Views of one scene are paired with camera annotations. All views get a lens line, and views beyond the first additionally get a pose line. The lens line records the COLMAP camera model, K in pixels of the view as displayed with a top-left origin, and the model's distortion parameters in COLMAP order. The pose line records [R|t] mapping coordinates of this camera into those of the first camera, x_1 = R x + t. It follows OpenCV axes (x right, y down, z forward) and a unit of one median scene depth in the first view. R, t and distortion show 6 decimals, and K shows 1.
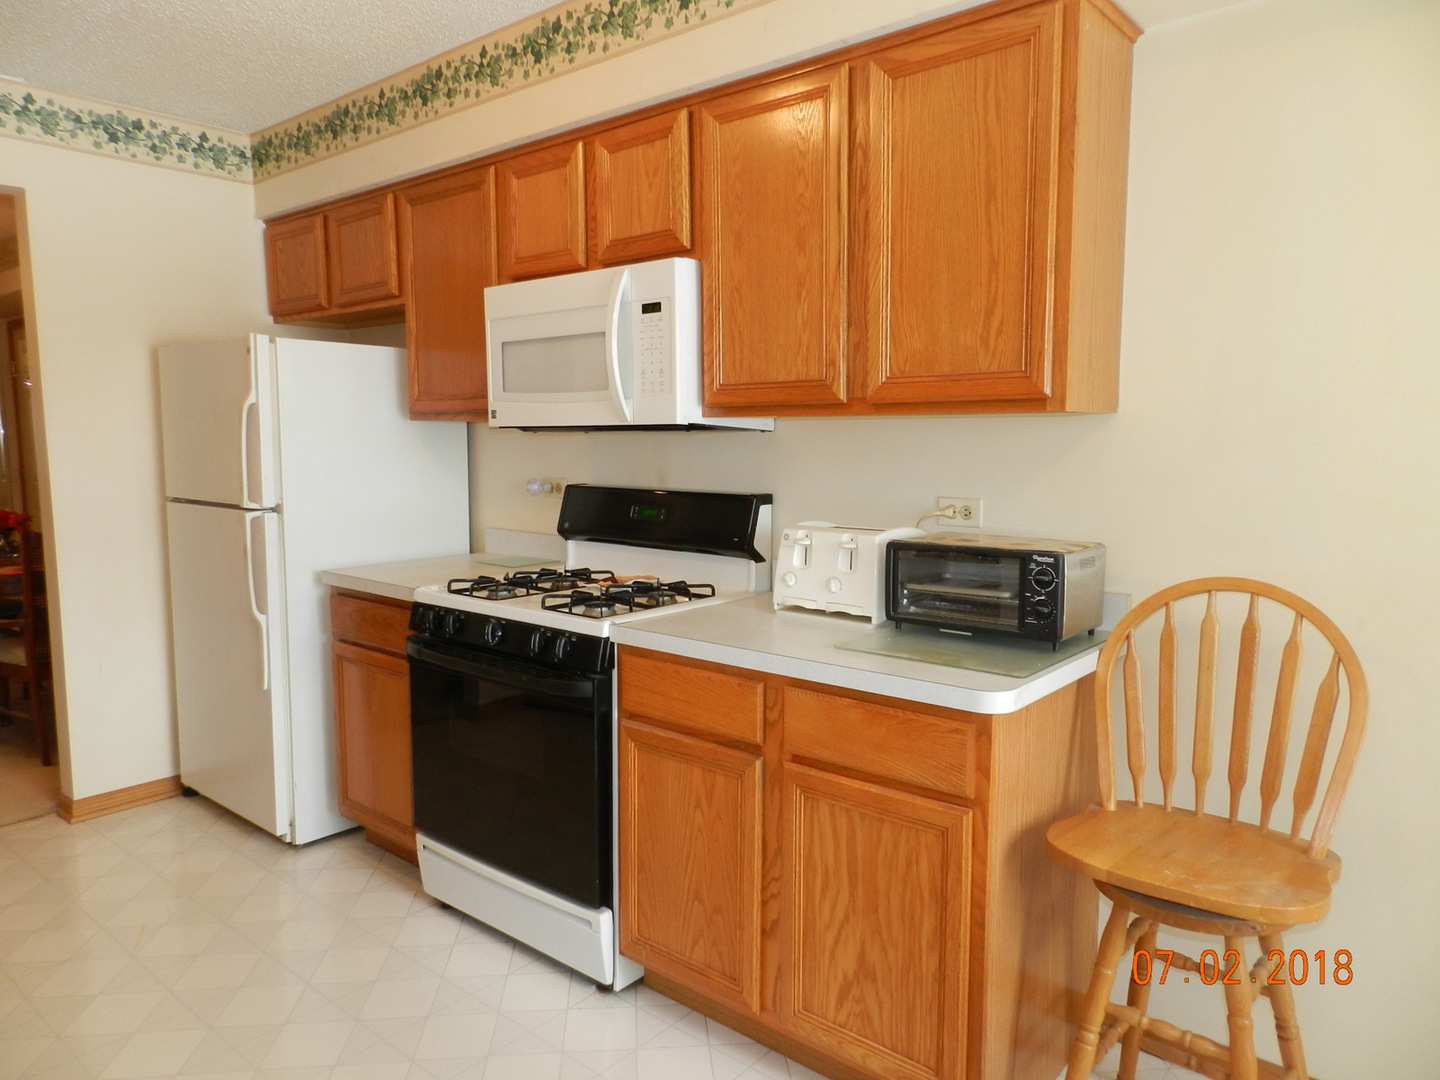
lens RADIAL K [[975.0, 0, 720.0], [0, 975.0, 540.0], [0, 0, 1]] dist [0.019890, -0.001645]
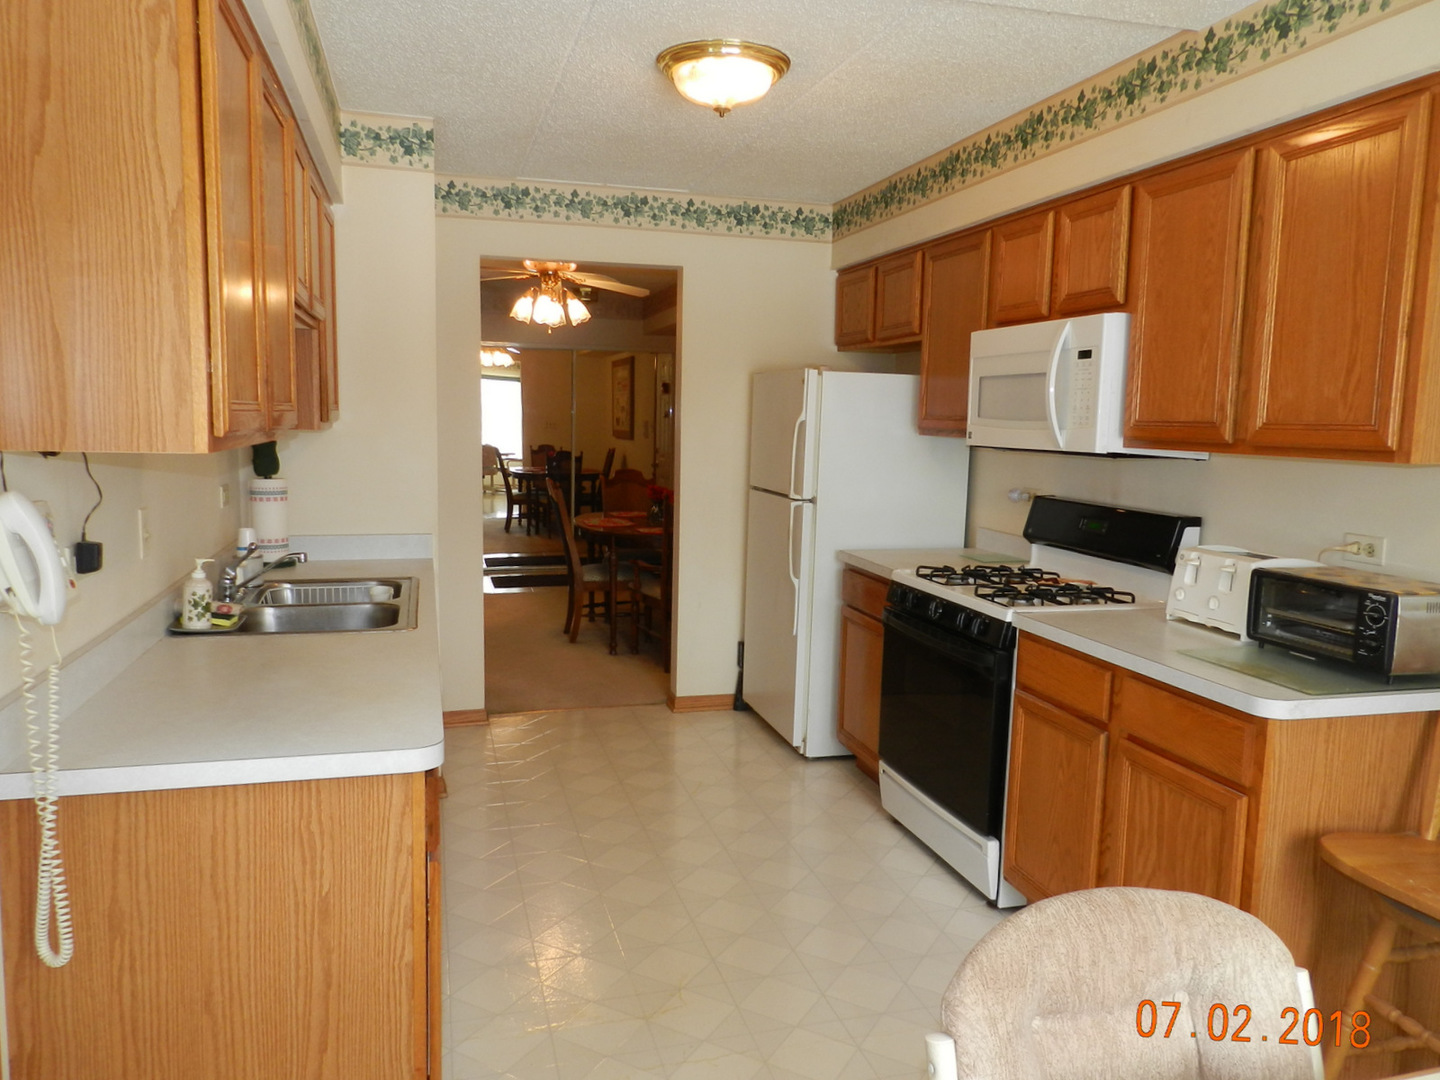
lens RADIAL K [[975.0, 0, 720.0], [0, 975.0, 540.0], [0, 0, 1]] dist [0.019890, -0.001645]
pose [[0.834534, 0.088088, -0.543868, 0.221058], [-0.085032, 0.995901, 0.030826, -0.011265], [0.544355, 0.020521, 0.838604, -0.230970]]
